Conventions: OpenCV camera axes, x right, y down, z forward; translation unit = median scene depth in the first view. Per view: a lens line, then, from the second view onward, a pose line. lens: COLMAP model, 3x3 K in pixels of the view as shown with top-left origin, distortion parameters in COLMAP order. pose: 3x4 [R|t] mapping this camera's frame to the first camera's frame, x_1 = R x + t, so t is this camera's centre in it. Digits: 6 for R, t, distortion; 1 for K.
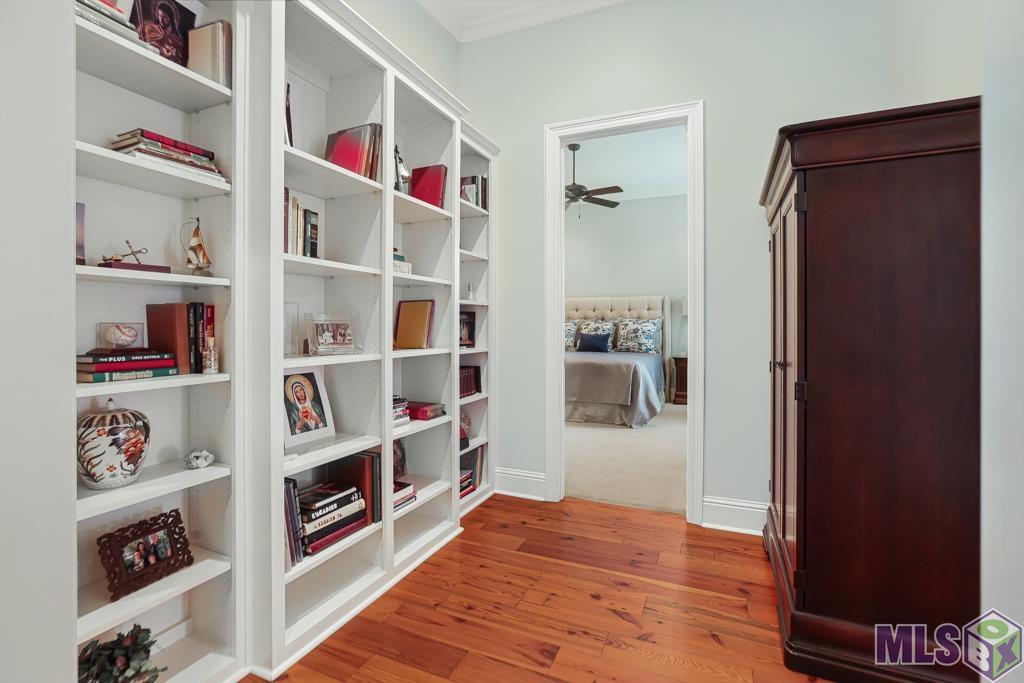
lens RADIAL K [[470.2, 0, 511.4], [0, 470.2, 331.4], [0, 0, 1]] dist [-0.031864, 0.010002]
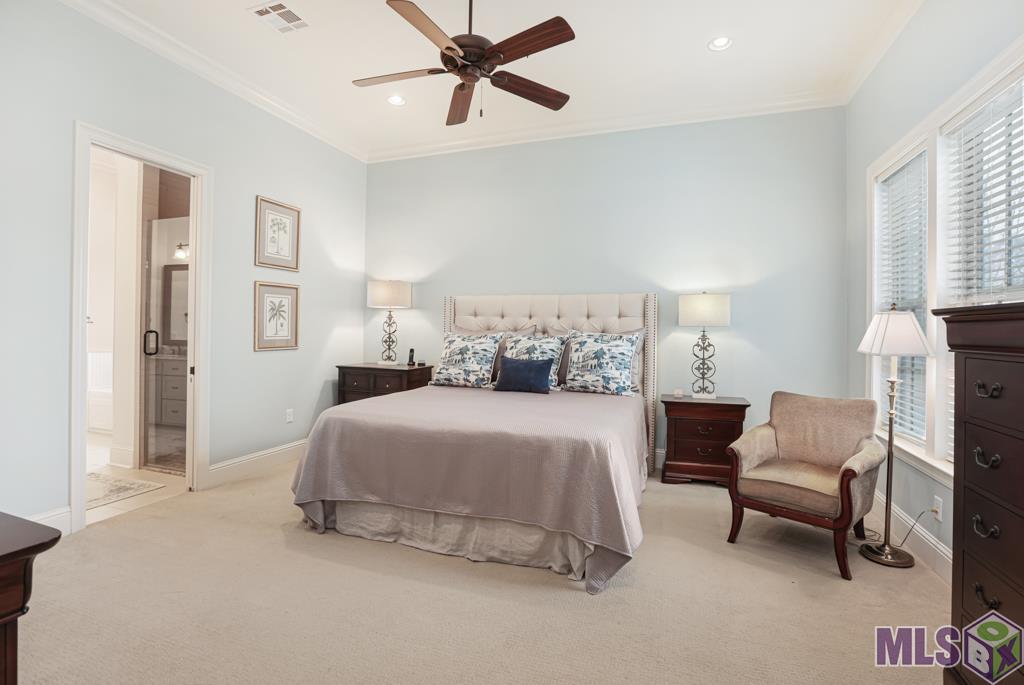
lens RADIAL K [[470.2, 0, 513.9], [0, 470.2, 337.3], [0, 0, 1]] dist [-0.031864, 0.010002]
pose [[0.996127, 0.008520, 0.087515, 0.112563], [-0.008380, 0.999963, -0.001968, -0.018975], [-0.087528, 0.001227, 0.996161, 0.442004]]
